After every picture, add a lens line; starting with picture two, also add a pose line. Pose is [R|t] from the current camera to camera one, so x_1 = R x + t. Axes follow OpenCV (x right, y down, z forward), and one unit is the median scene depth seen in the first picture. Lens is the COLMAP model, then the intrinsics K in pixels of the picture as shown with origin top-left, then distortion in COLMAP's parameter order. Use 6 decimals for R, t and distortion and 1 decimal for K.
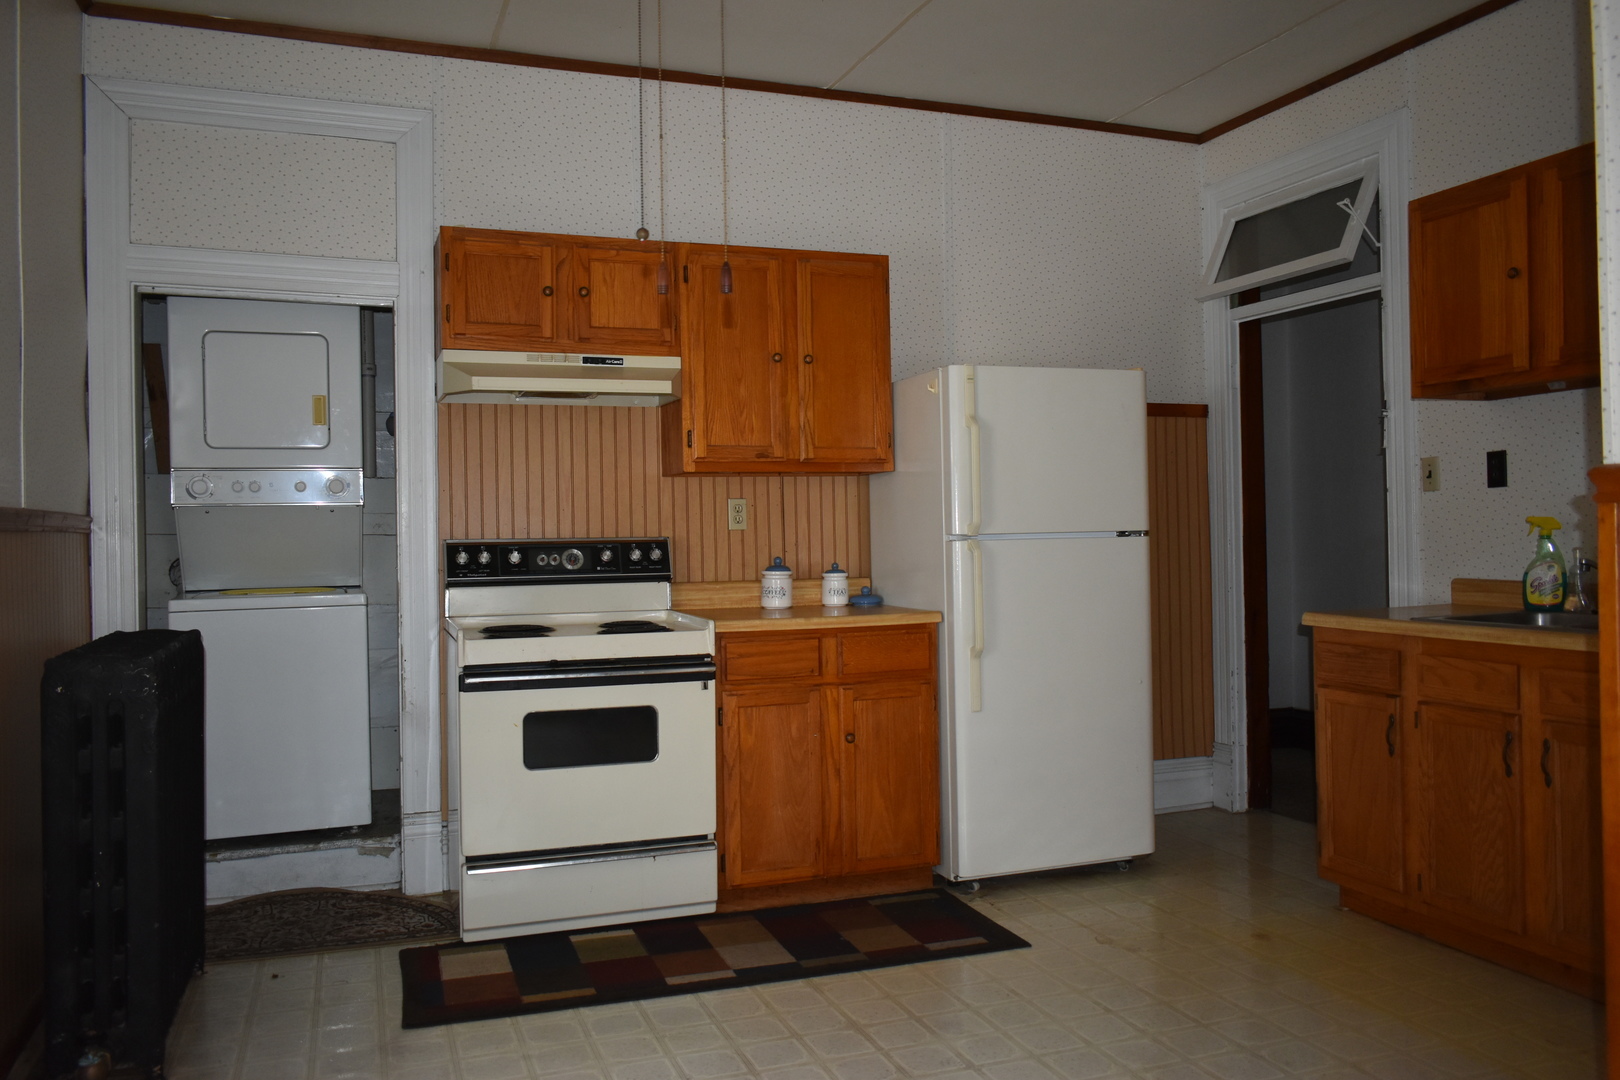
lens RADIAL K [[1239.7, 0, 806.9], [0, 1239.7, 537.6], [0, 0, 1]] dist [-0.018680, 0.010771]
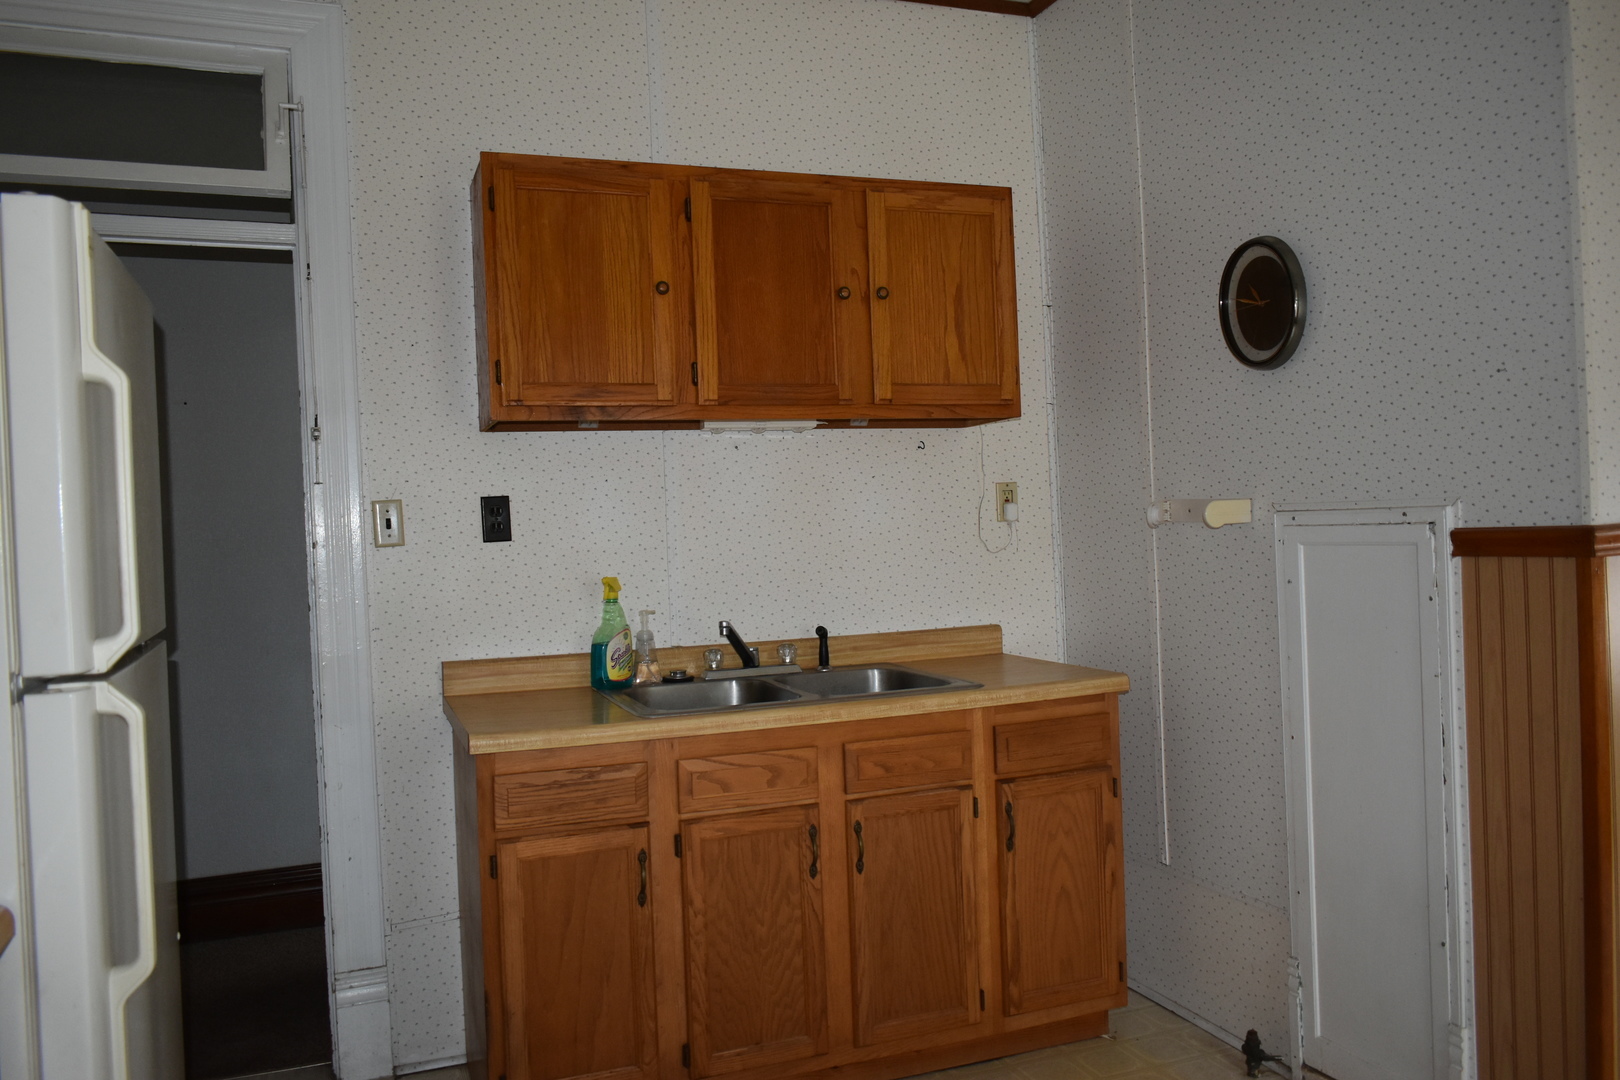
lens RADIAL K [[1239.7, 0, 806.9], [0, 1239.7, 537.6], [0, 0, 1]] dist [-0.018680, 0.010771]
pose [[-0.019014, 0.004927, 0.999807, -0.273605], [0.039437, 0.999213, -0.004174, -0.036757], [-0.999041, 0.039350, -0.019194, 0.924535]]
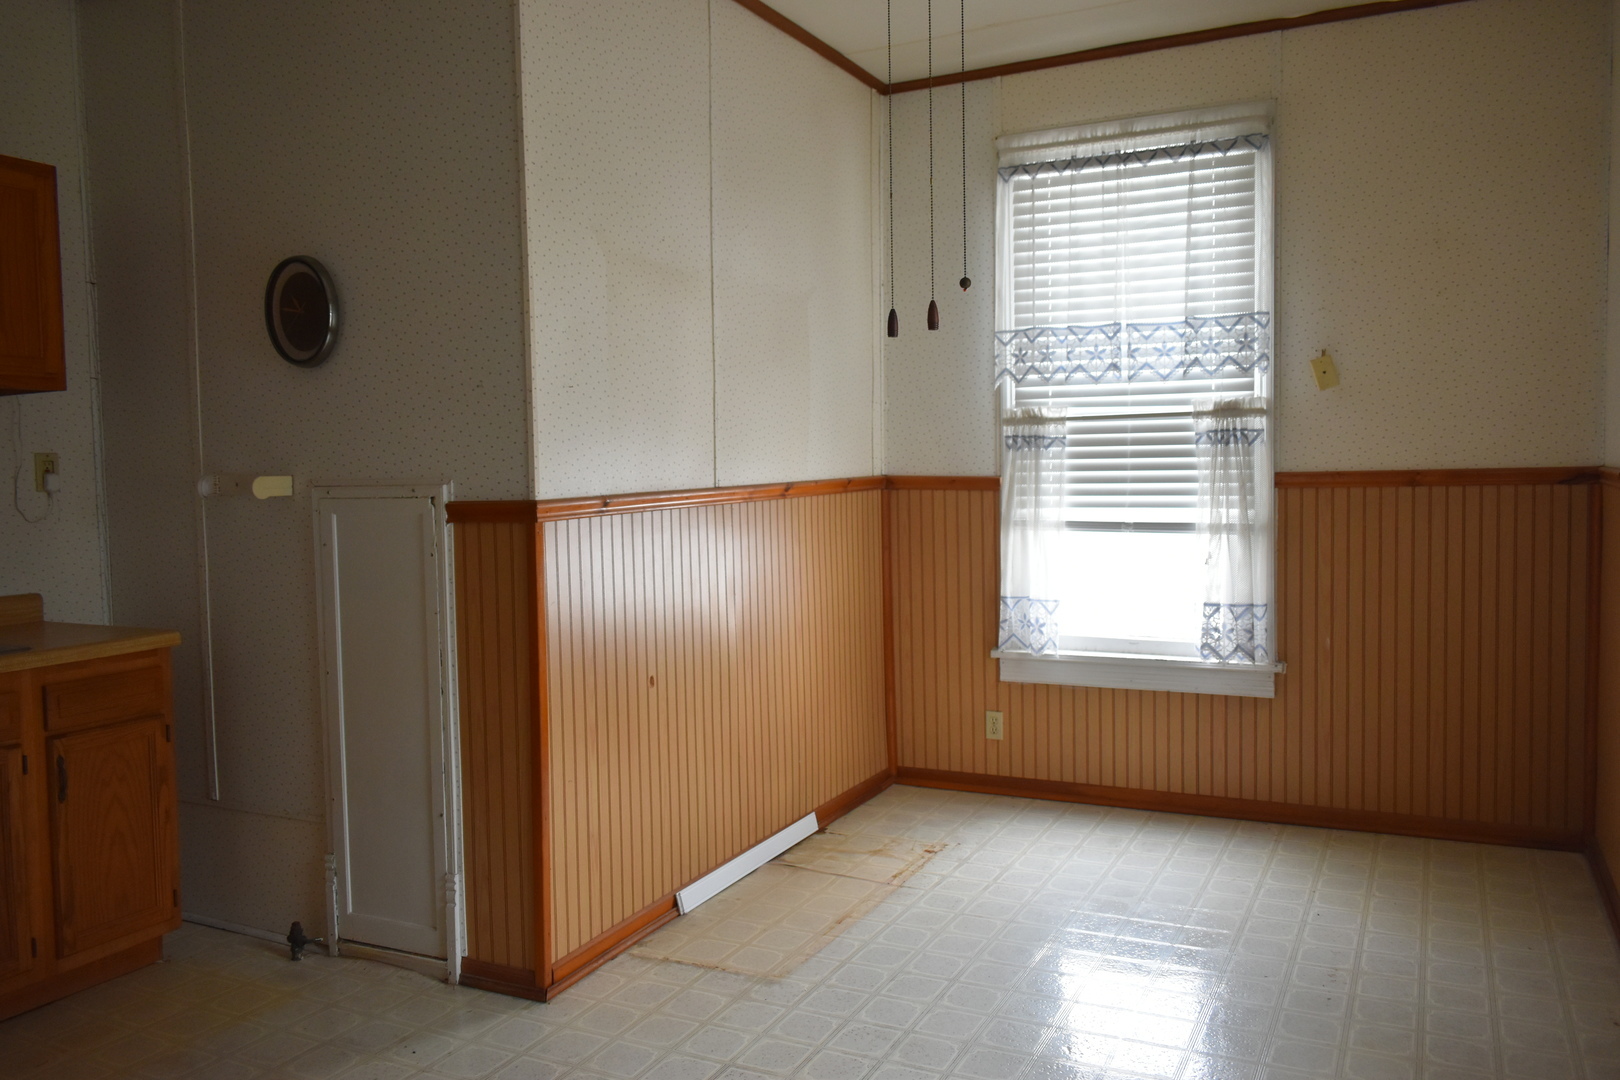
lens RADIAL K [[1239.7, 0, 806.9], [0, 1239.7, 537.6], [0, 0, 1]] dist [-0.018680, 0.010771]
pose [[-0.689143, -0.009844, 0.724558, -0.341973], [0.026876, 0.998873, 0.039133, -0.035083], [-0.724127, 0.046441, -0.688102, 0.951632]]
